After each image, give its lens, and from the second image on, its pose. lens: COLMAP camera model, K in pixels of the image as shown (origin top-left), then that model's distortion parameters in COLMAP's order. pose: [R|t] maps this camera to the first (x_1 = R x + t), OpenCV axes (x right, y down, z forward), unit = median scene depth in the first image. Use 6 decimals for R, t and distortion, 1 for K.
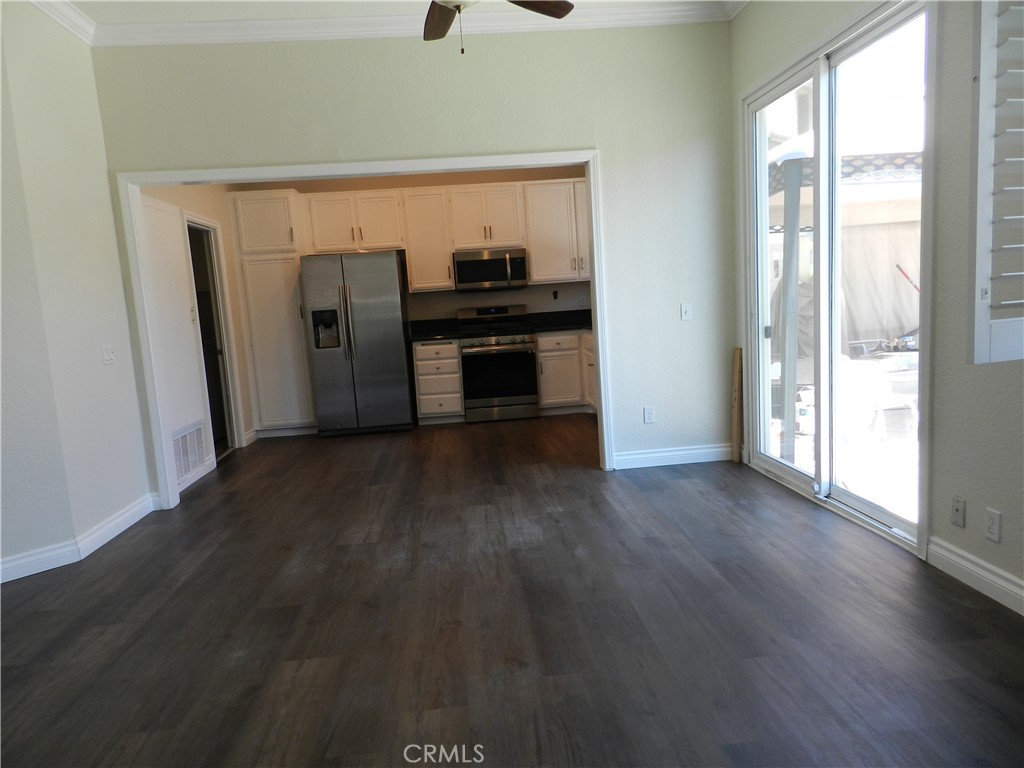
lens RADIAL K [[703.2, 0, 512.0], [0, 703.2, 384.0], [0, 0, 1]] dist [0.039940, 0.002494]
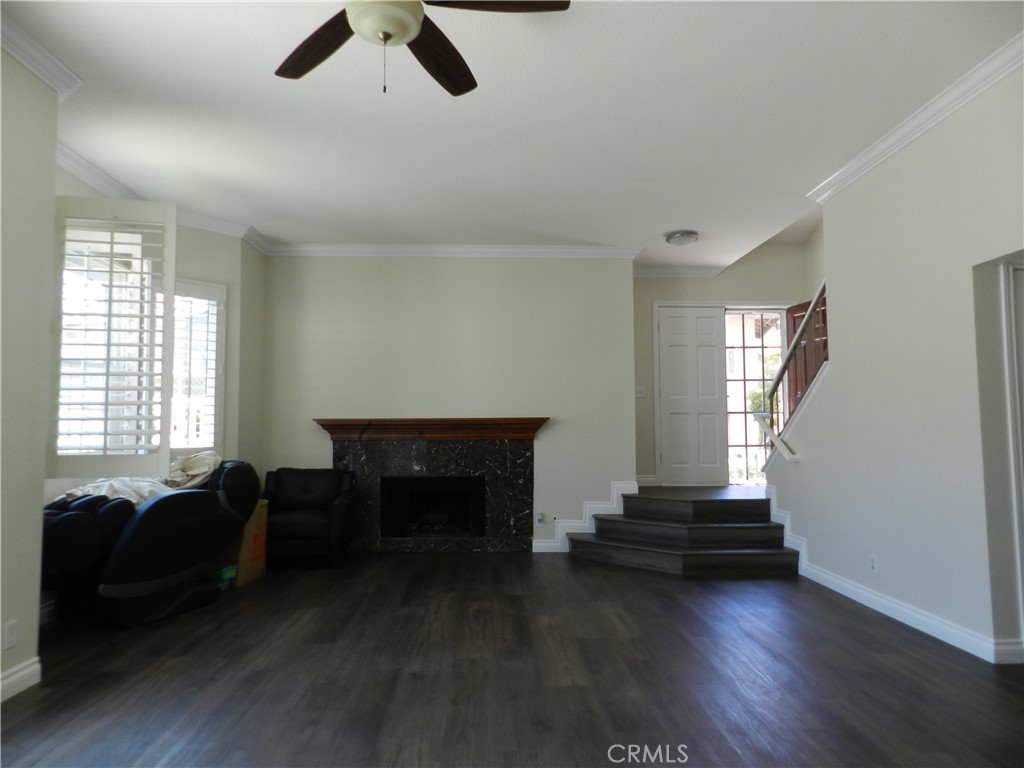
lens RADIAL K [[703.2, 0, 512.0], [0, 703.2, 384.0], [0, 0, 1]] dist [0.039940, 0.002494]
pose [[-0.996591, 0.072117, 0.040075, -0.254236], [0.074184, 0.995849, 0.052736, -0.226201], [-0.036106, 0.055529, -0.997804, 2.122332]]
